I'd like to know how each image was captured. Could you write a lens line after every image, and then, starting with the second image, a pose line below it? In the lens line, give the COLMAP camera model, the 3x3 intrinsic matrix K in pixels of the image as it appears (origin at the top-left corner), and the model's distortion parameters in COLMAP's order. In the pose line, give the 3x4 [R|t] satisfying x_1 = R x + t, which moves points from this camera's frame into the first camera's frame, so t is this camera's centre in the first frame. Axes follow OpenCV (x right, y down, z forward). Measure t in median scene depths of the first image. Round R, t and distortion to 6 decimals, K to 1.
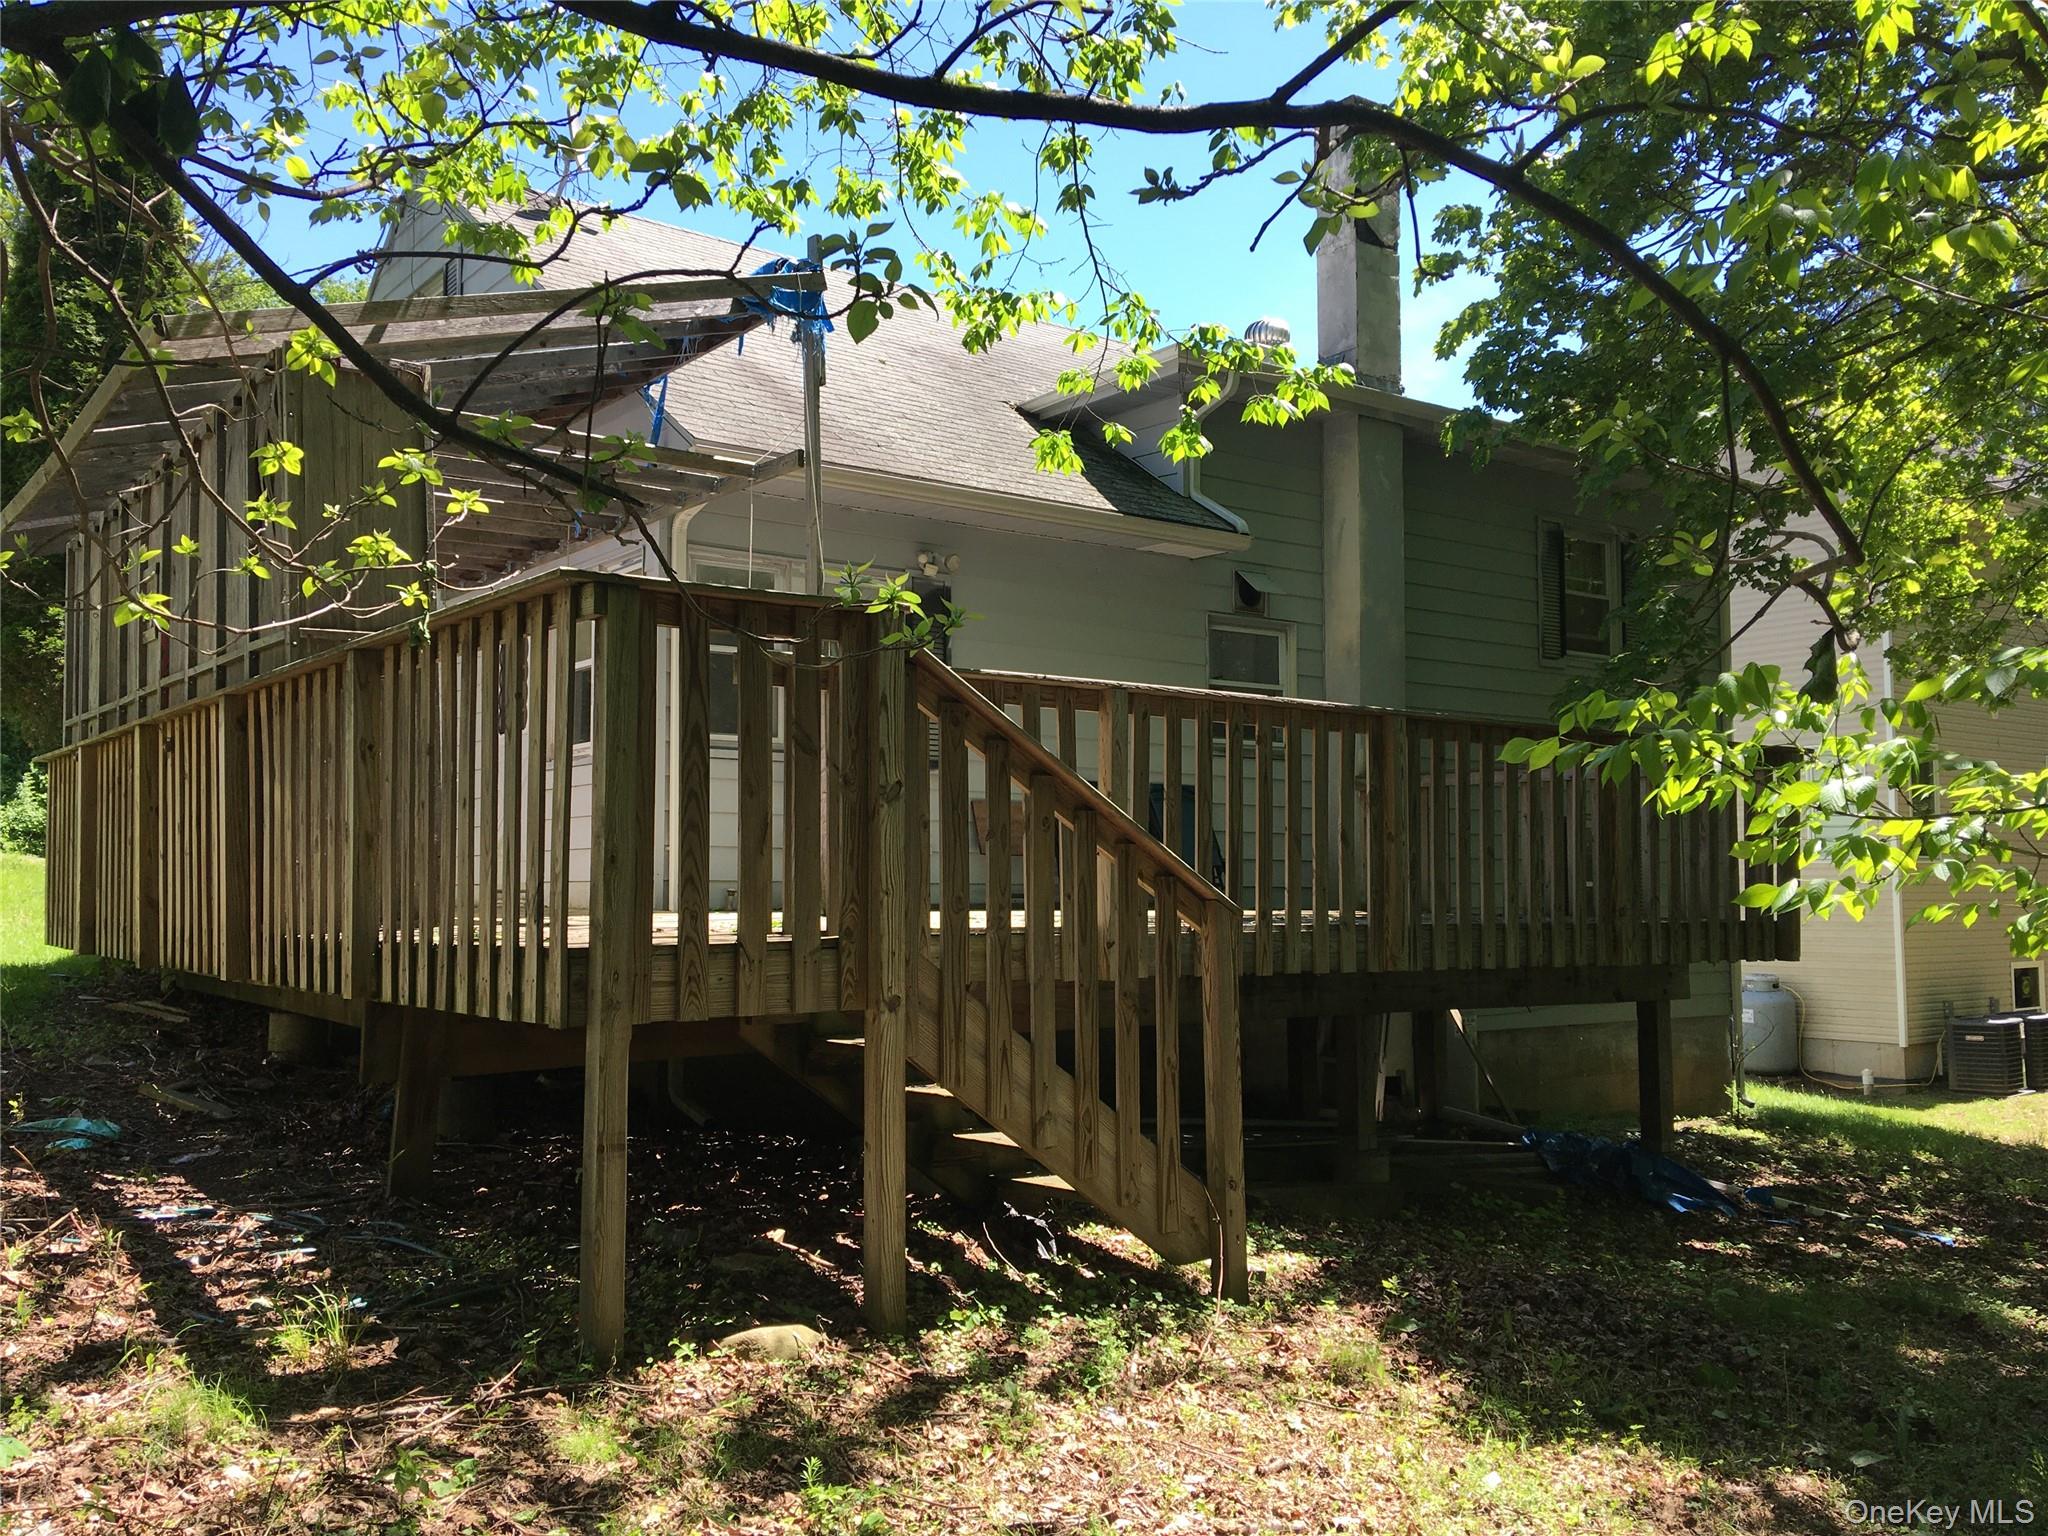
lens RADIAL K [[1734.9, 0, 1025.0], [0, 1734.9, 775.1], [0, 0, 1]] dist [0.086103, -0.019962]
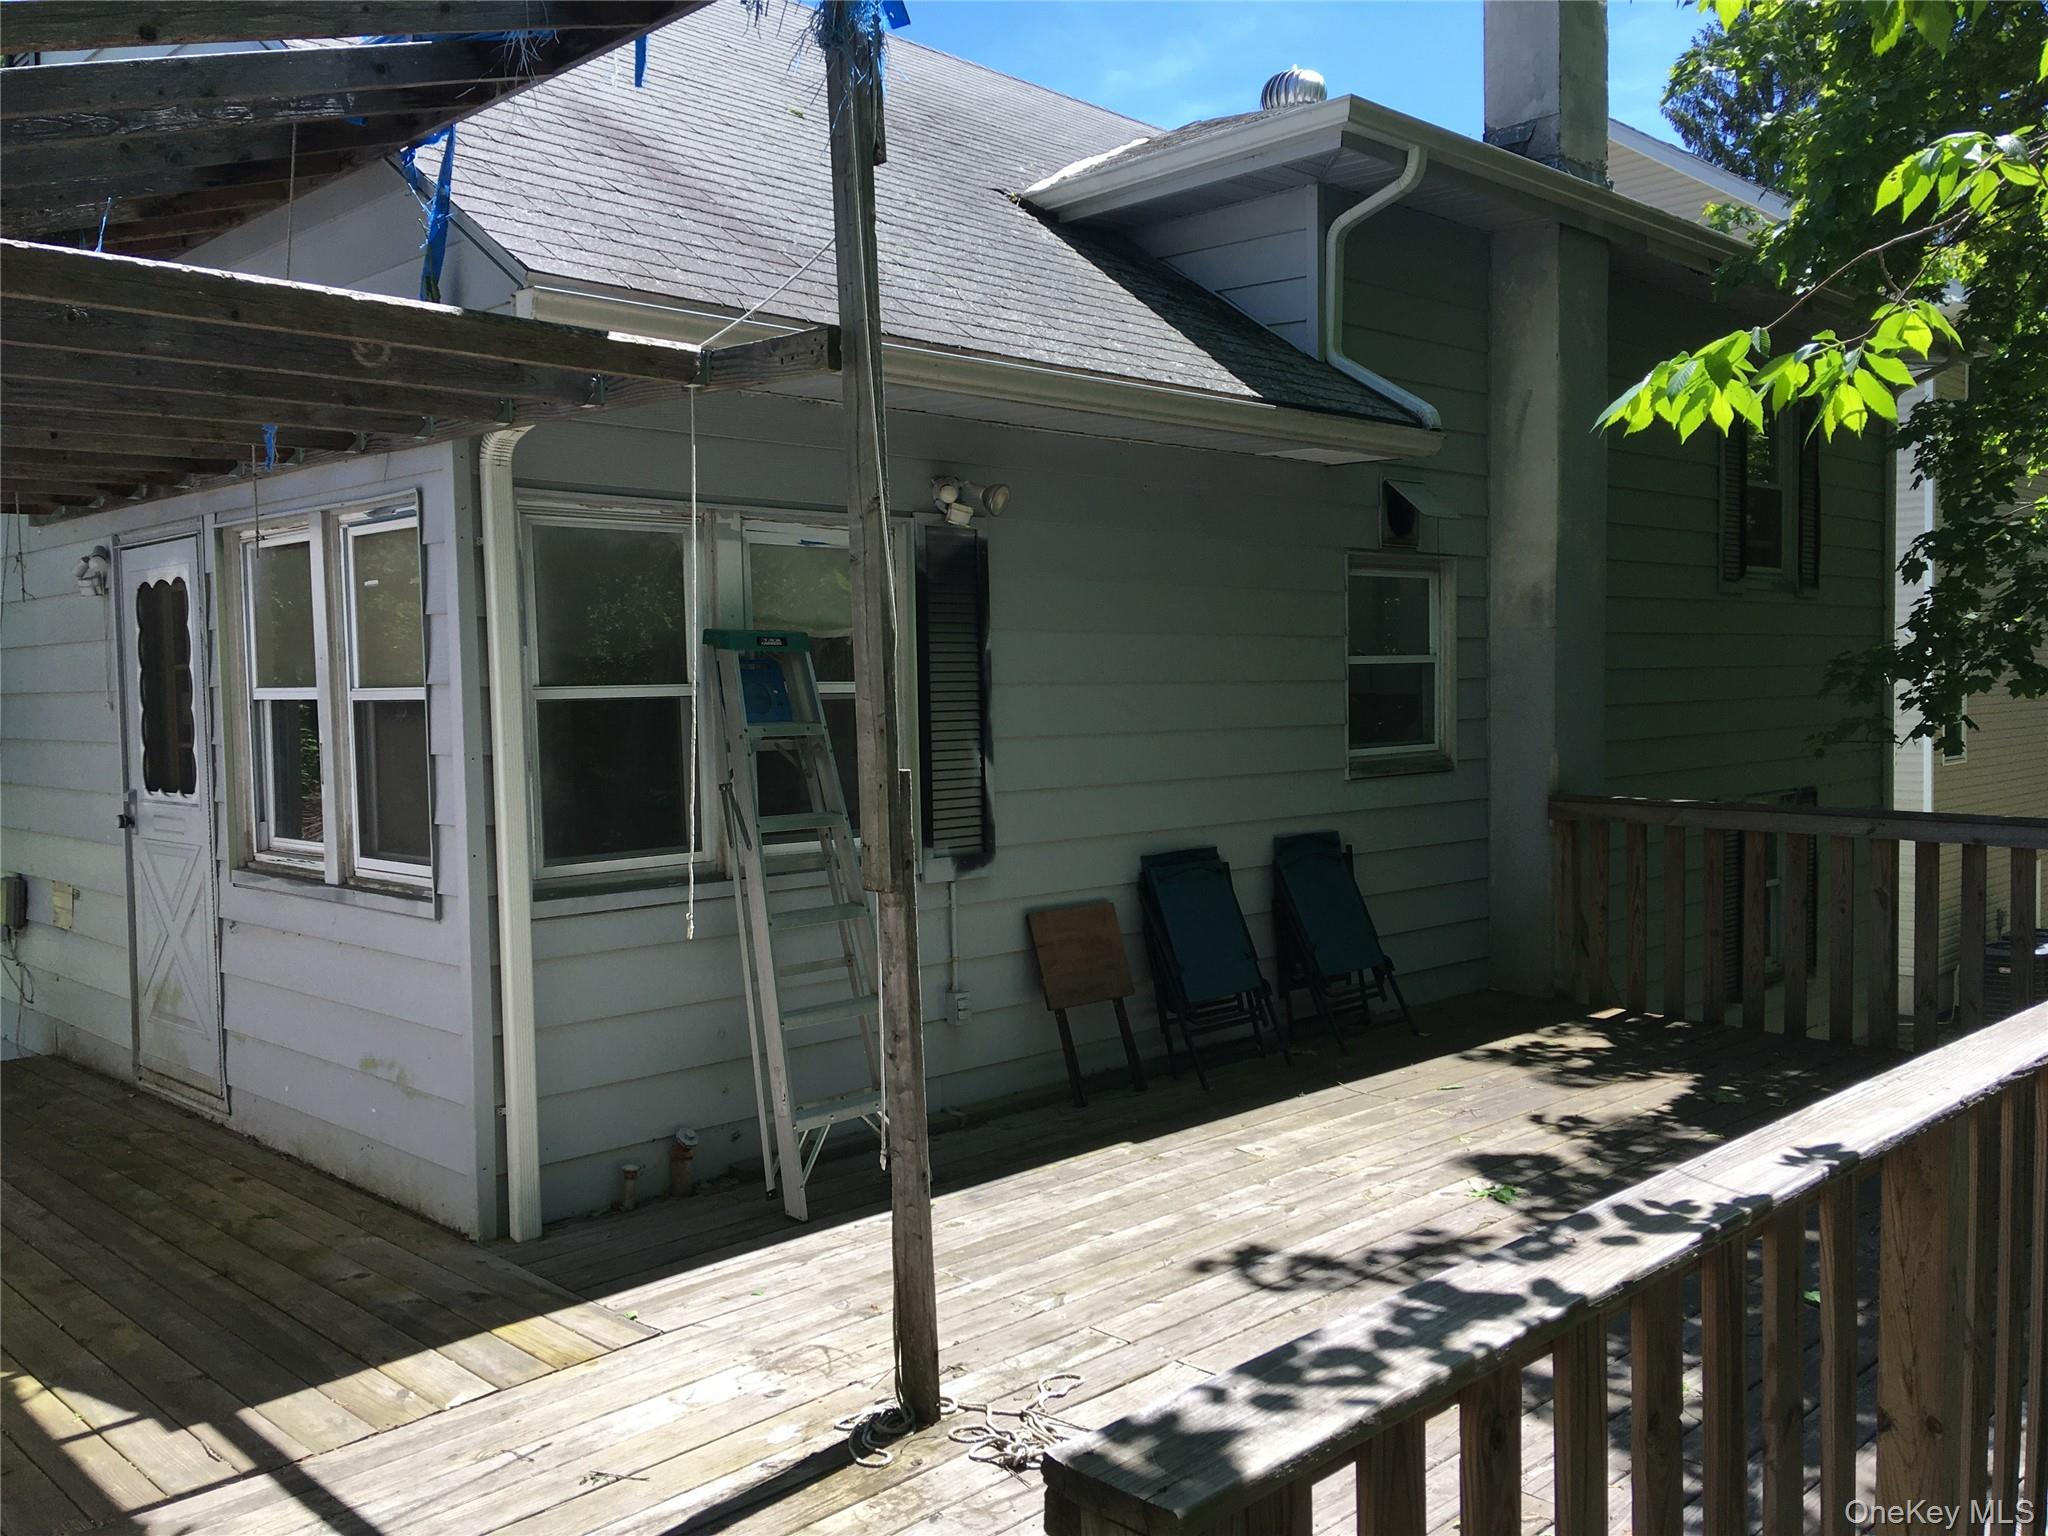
lens RADIAL K [[1734.9, 0, 1021.3], [0, 1734.9, 764.8], [0, 0, 1]] dist [0.086103, -0.019962]
pose [[0.990618, -0.020277, 0.135146, -0.111503], [0.004964, 0.993617, 0.112695, -0.101926], [-0.136568, -0.110966, 0.984396, 0.452588]]
